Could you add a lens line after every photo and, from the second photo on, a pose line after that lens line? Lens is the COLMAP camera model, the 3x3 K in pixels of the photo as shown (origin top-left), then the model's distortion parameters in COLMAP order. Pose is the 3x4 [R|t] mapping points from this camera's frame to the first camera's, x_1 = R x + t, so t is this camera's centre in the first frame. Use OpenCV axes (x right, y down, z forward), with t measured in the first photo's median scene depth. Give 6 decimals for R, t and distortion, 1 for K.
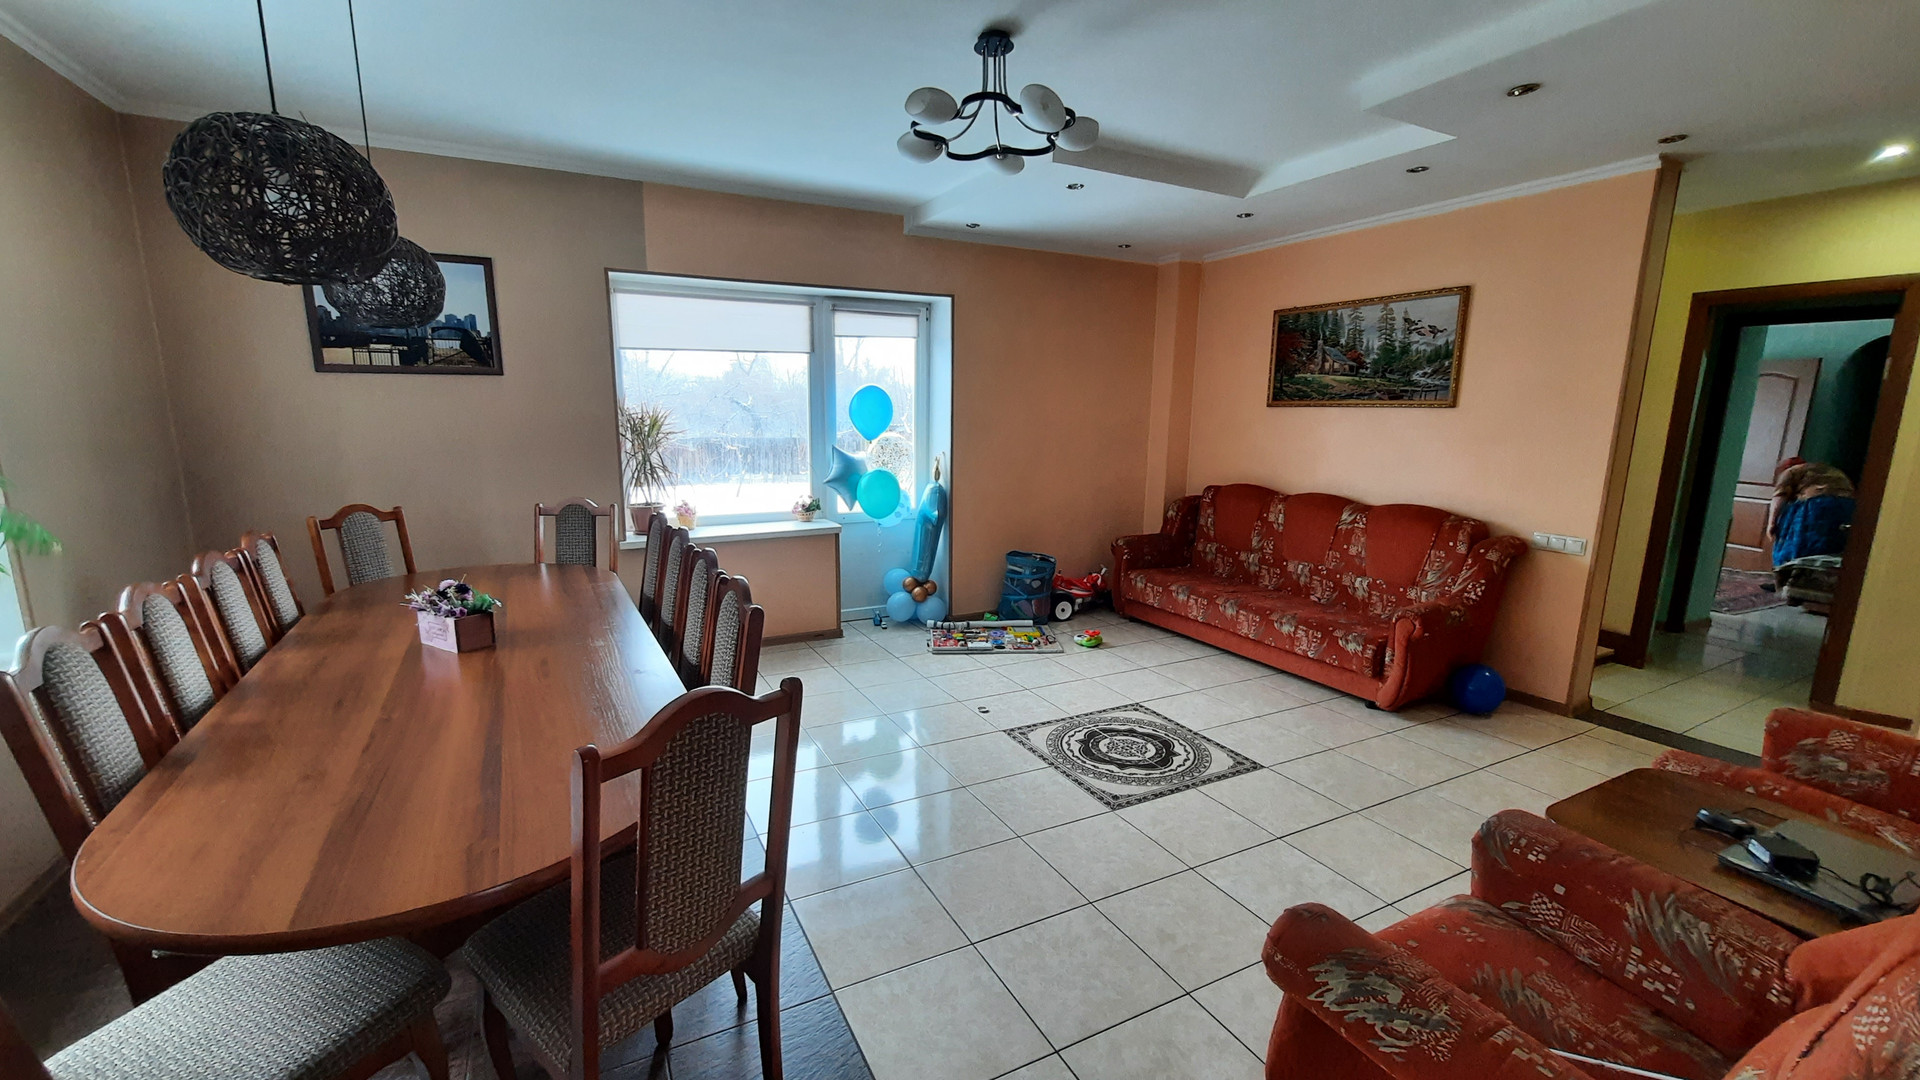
lens RADIAL K [[759.7, 0, 966.6], [0, 759.7, 554.8], [0, 0, 1]] dist [-0.012689, 0.003720]
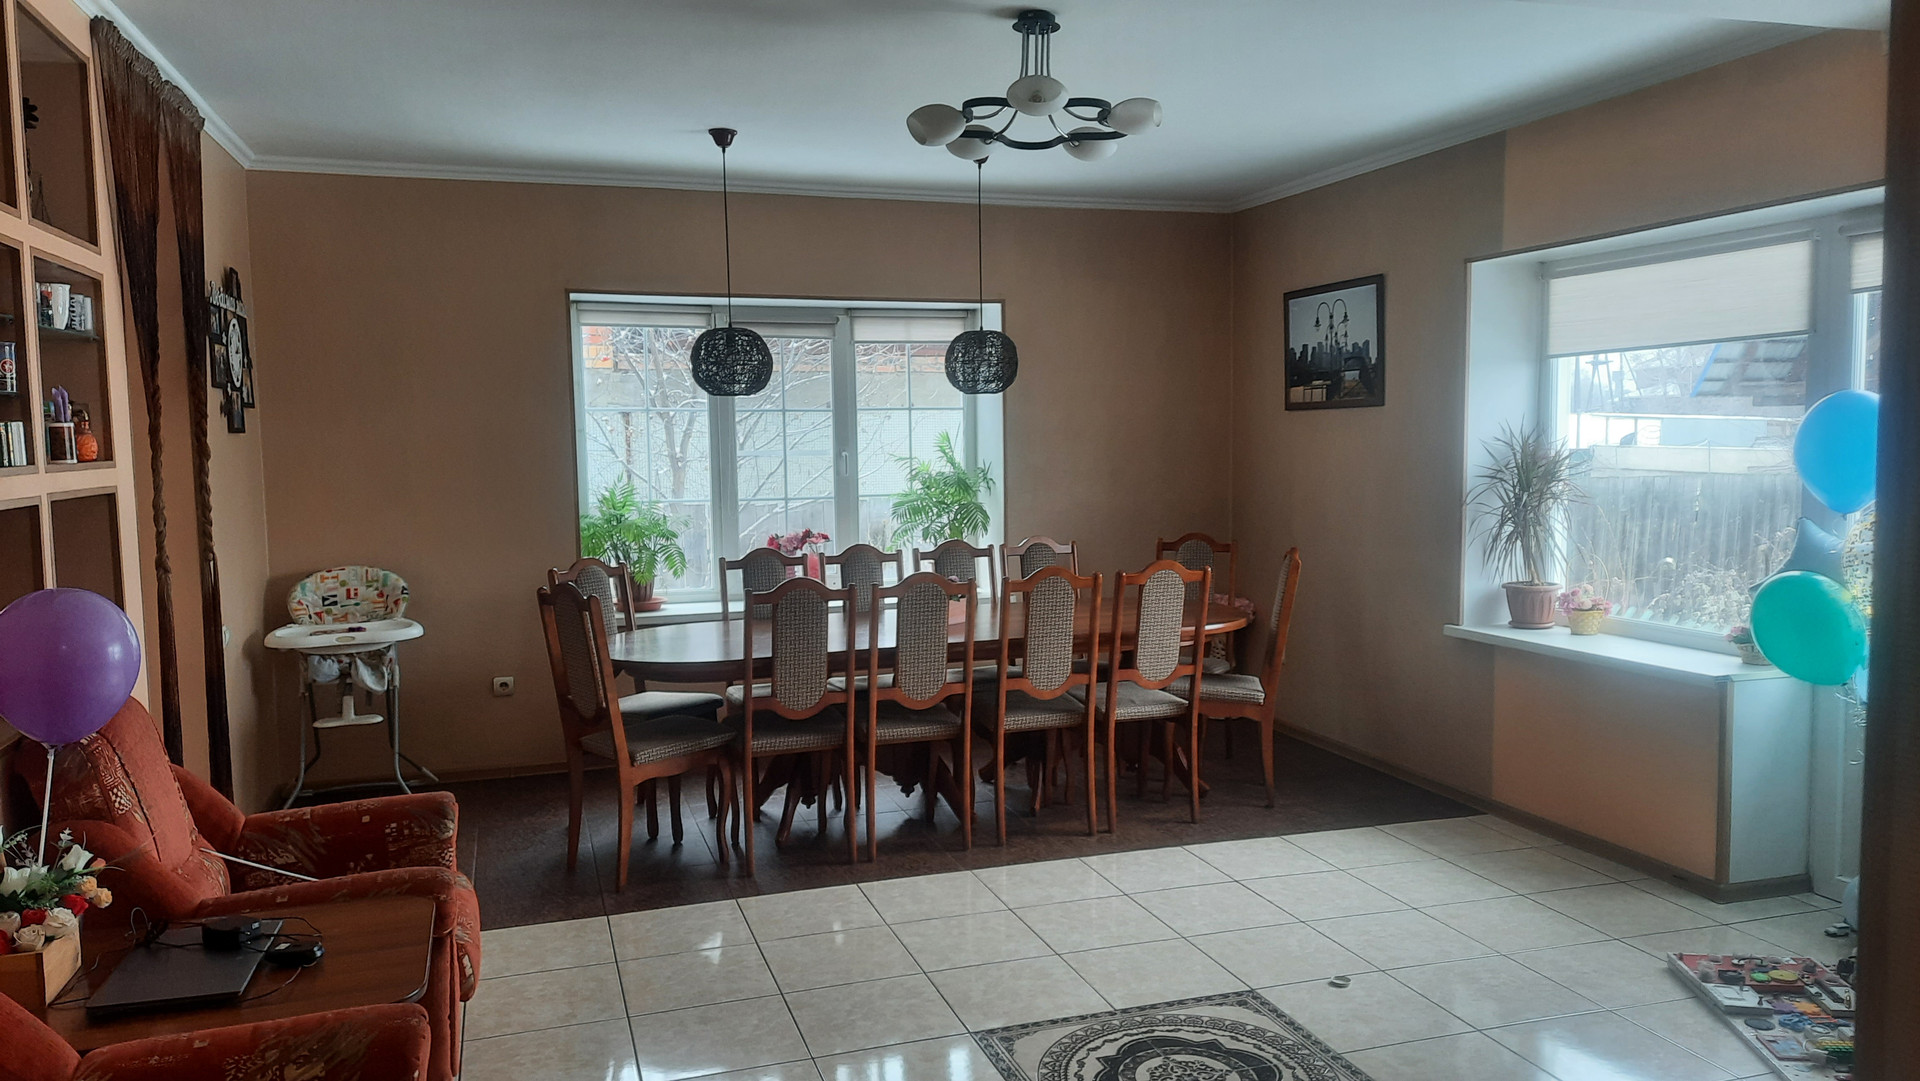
lens RADIAL K [[1359.3, 0, 959.7], [0, 1359.3, 554.7], [0, 0, 1]] dist [0.083867, -0.075829]
pose [[-0.155696, 0.079539, -0.984598, 1.030710], [-0.180323, 0.977716, 0.107498, -0.158925], [0.971207, 0.194282, -0.137883, 0.809800]]
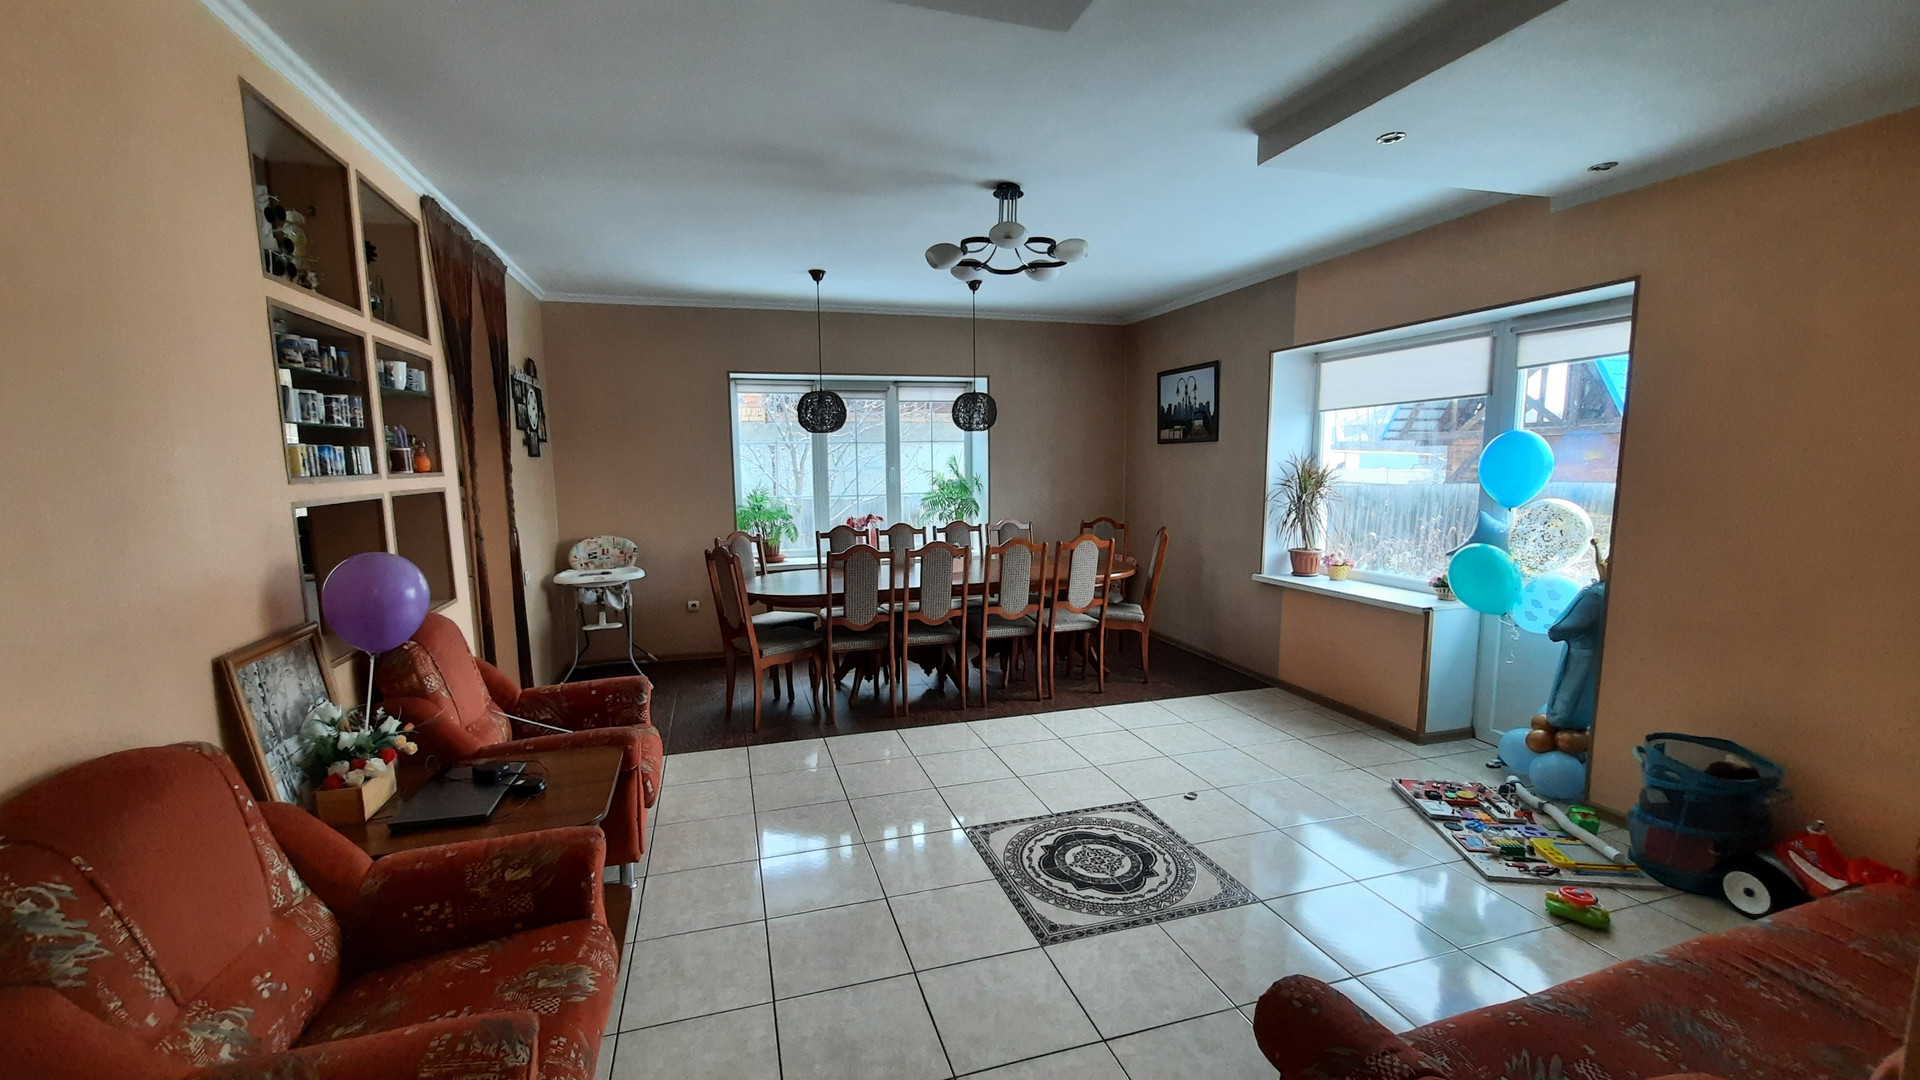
lens RADIAL K [[759.7, 0, 951.2], [0, 759.7, 568.4], [0, 0, 1]] dist [-0.012689, 0.003720]
pose [[-0.174619, 0.130971, -0.975887, 0.915092], [-0.181873, 0.969770, 0.162693, -0.151969], [0.967693, 0.205896, -0.145520, 0.801787]]
